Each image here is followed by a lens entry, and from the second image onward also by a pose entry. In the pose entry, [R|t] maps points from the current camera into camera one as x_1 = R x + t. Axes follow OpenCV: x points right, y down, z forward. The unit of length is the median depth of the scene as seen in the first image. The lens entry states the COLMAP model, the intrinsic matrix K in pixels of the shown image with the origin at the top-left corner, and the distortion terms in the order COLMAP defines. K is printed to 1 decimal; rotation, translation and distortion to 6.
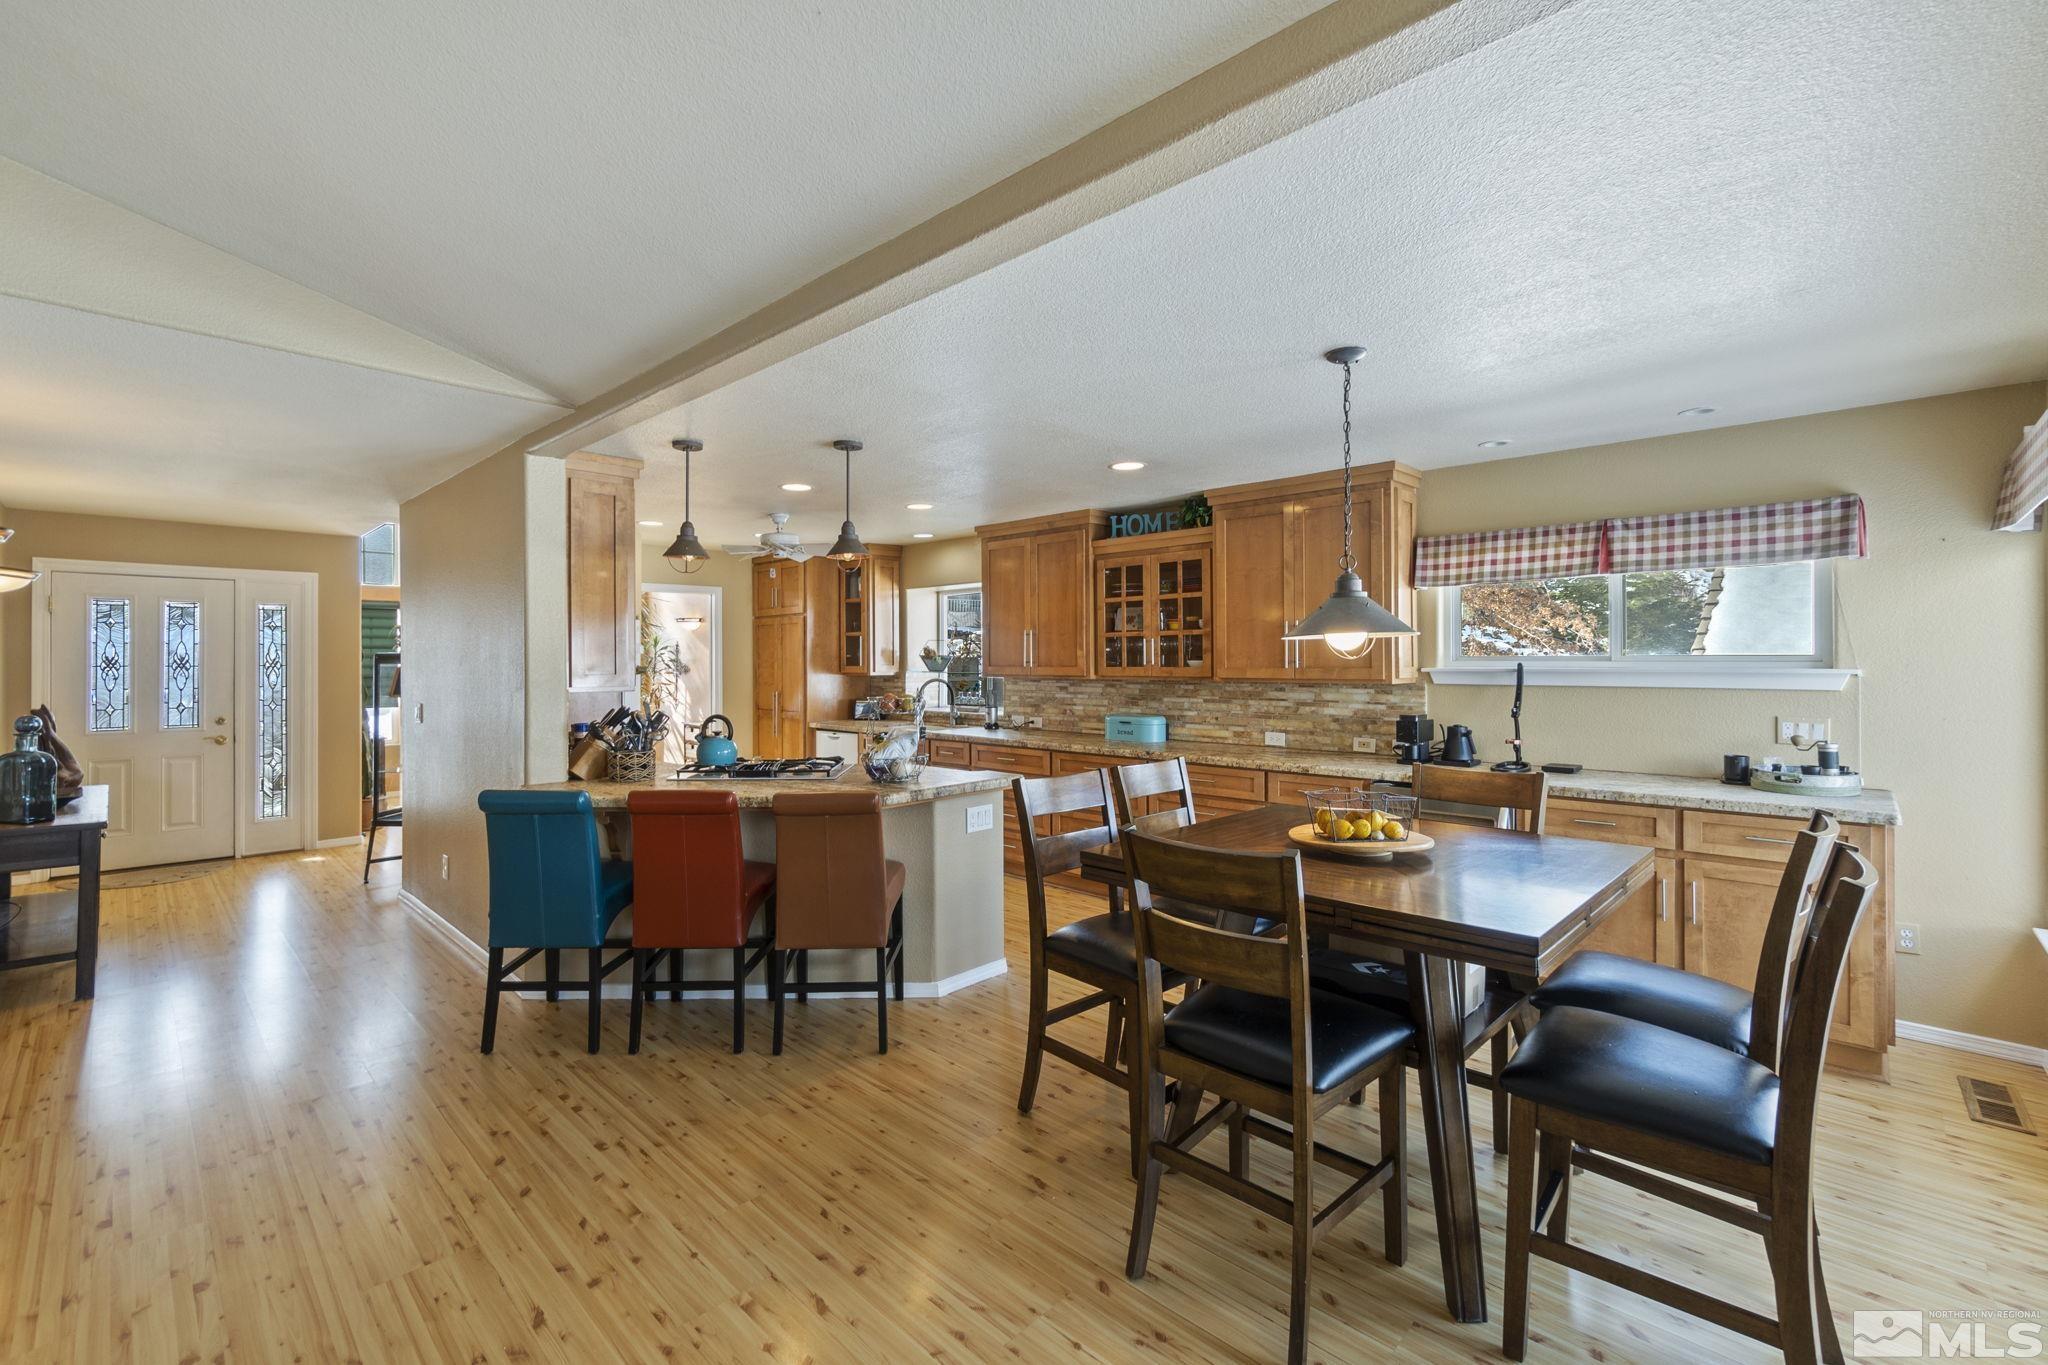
lens RADIAL K [[872.7, 0, 1013.2], [0, 872.7, 657.9], [0, 0, 1]] dist [-0.010493, 0.003953]
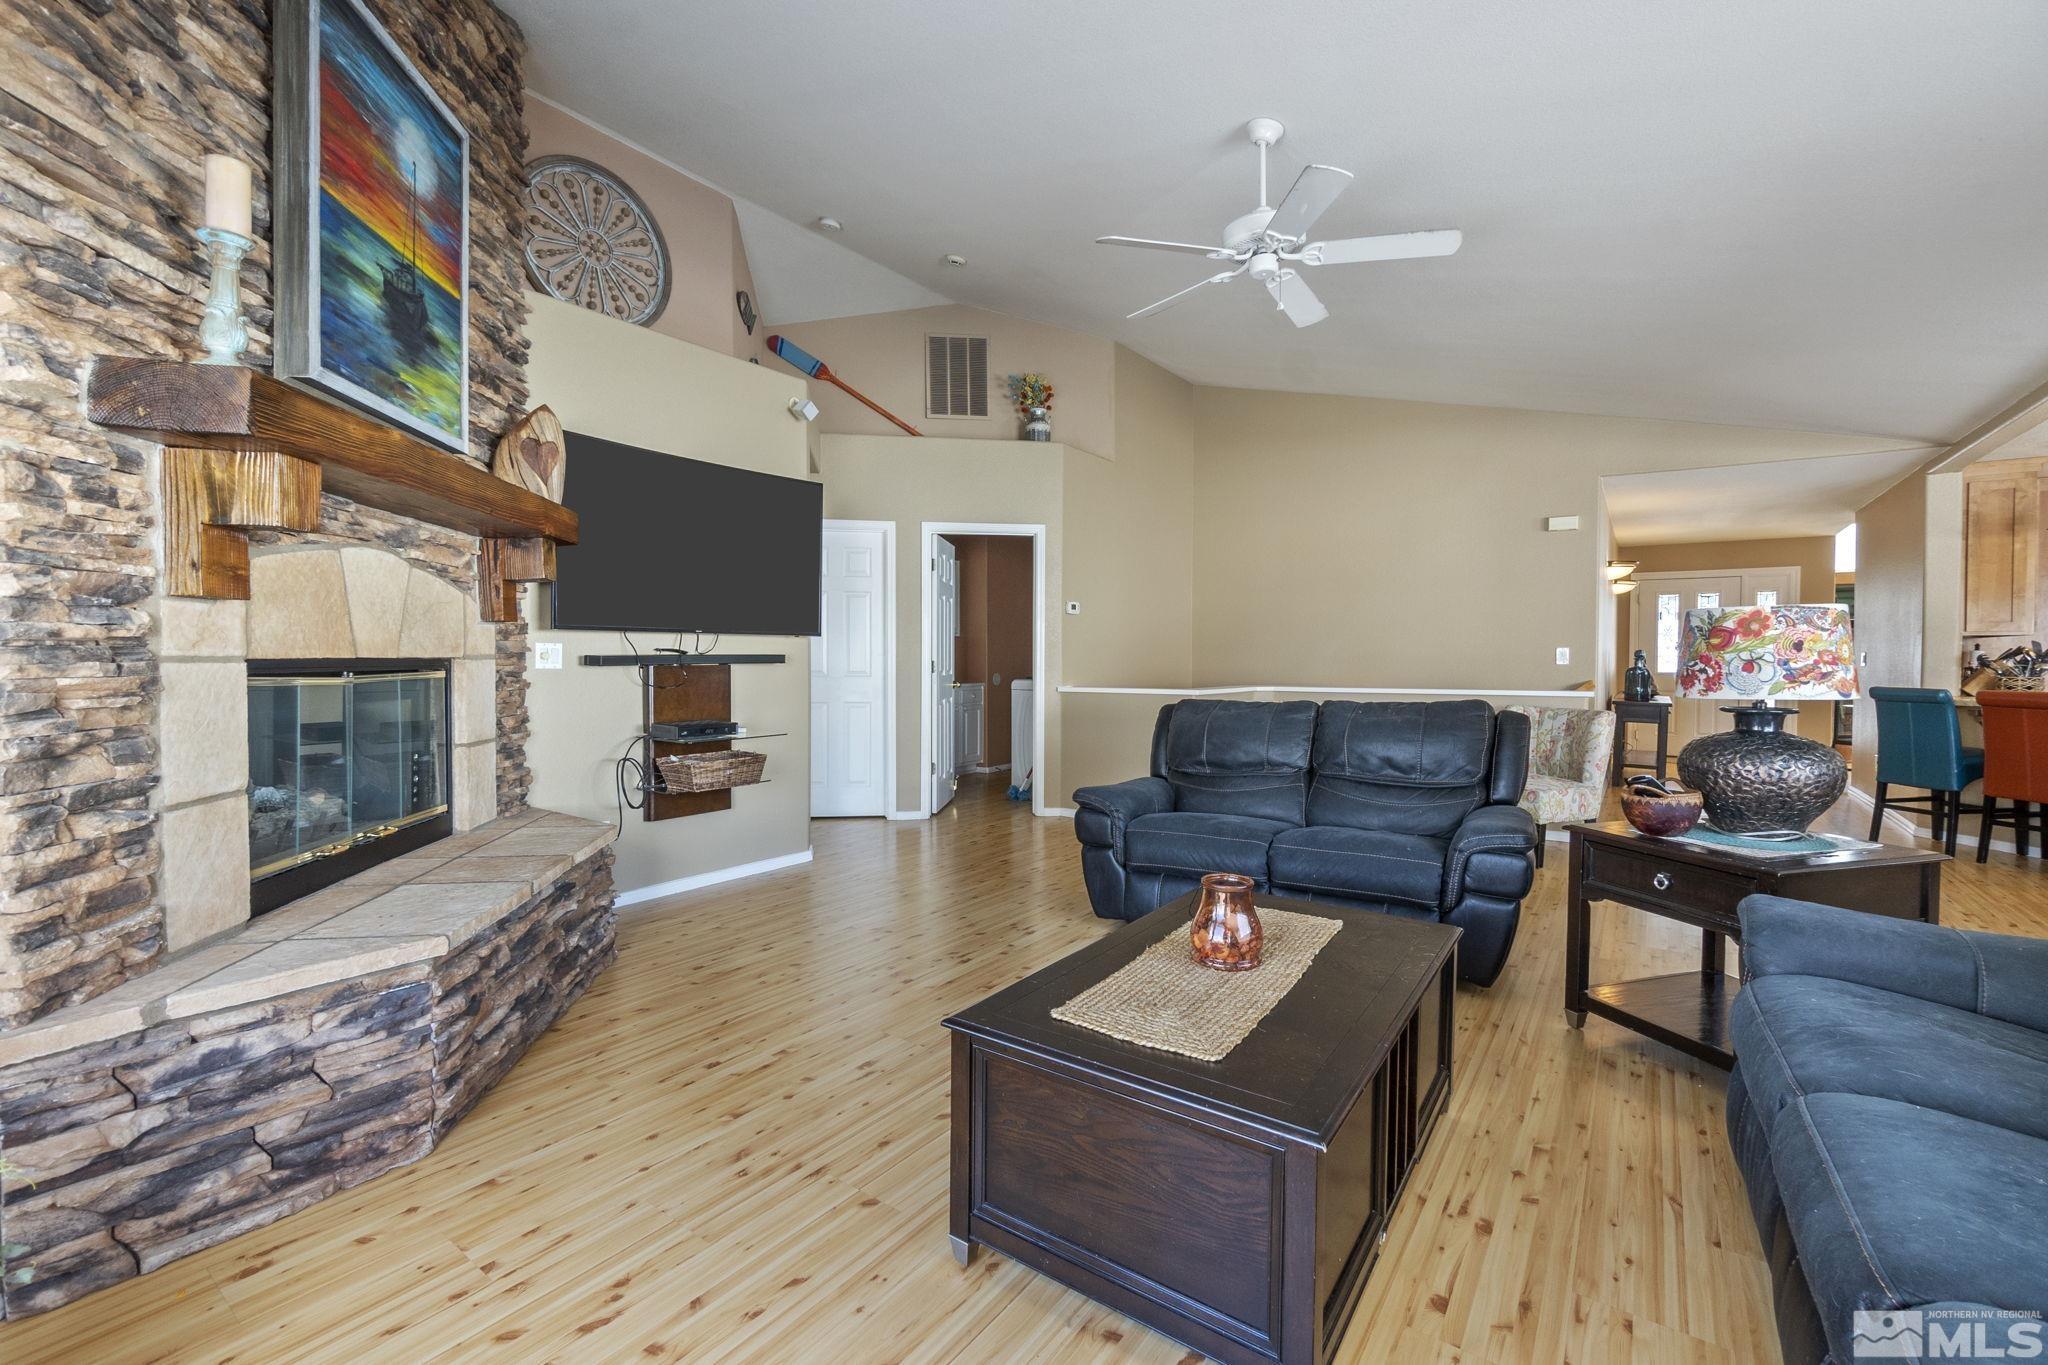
lens RADIAL K [[872.7, 0, 1007.8], [0, 872.7, 670.9], [0, 0, 1]] dist [-0.010493, 0.003953]
pose [[0.128895, 0.020332, -0.991450, 0.547212], [-0.000443, 0.999791, 0.020446, 0.055034], [0.991658, -0.002196, 0.128877, -0.574293]]
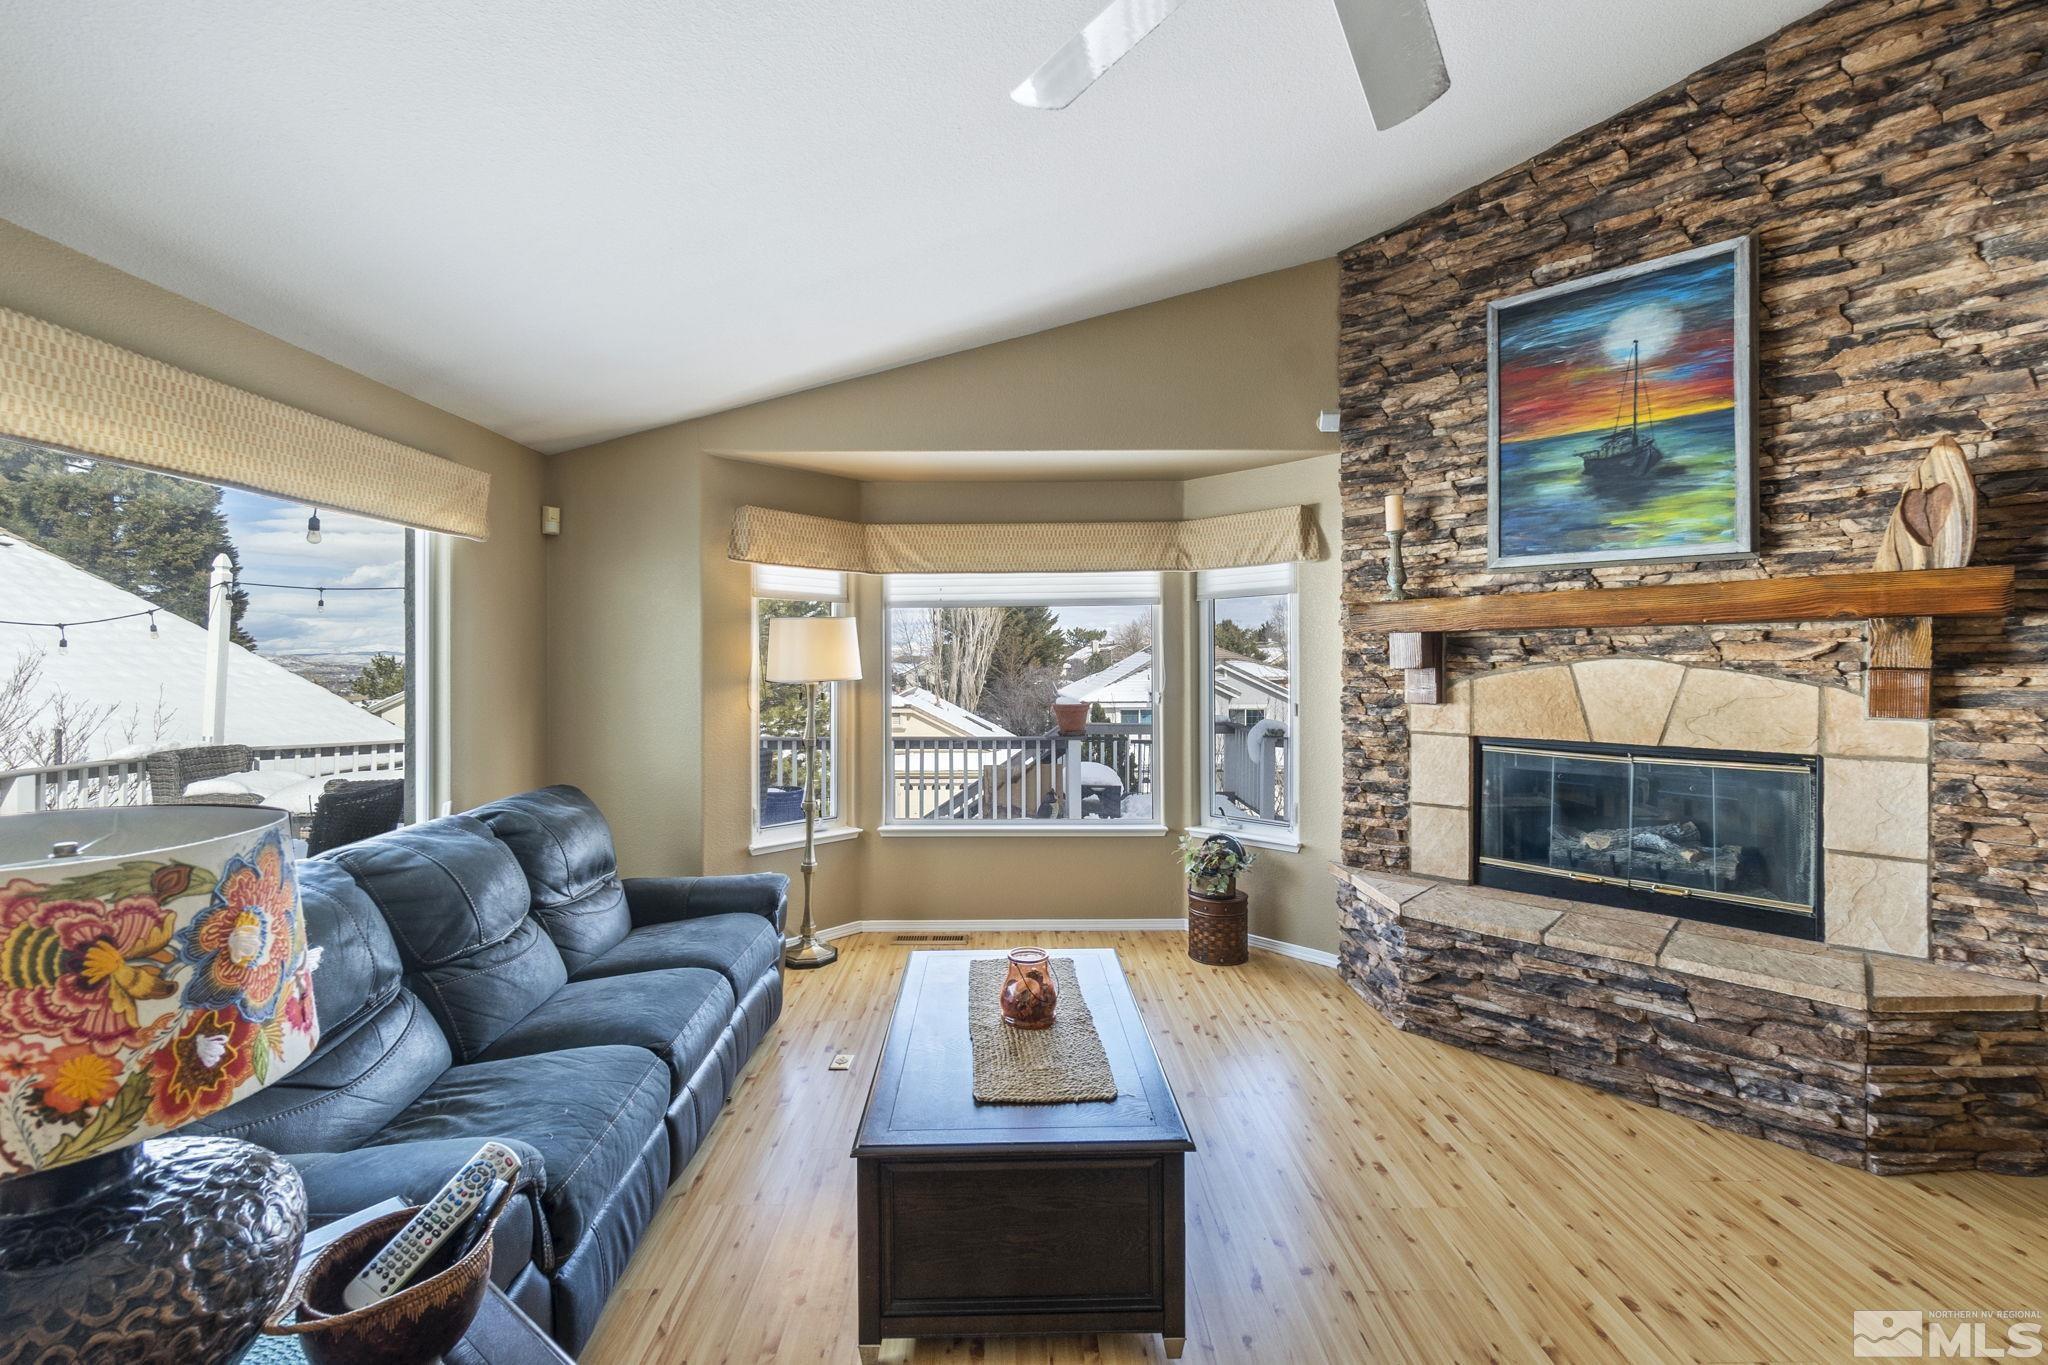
lens RADIAL K [[872.7, 0, 1020.1], [0, 872.7, 656.4], [0, 0, 1]] dist [-0.010493, 0.003953]
pose [[-0.704919, 0.006017, 0.709262, -0.164427], [0.002877, 0.999980, -0.005623, -0.006442], [-0.709282, -0.001923, -0.704922, -0.084360]]
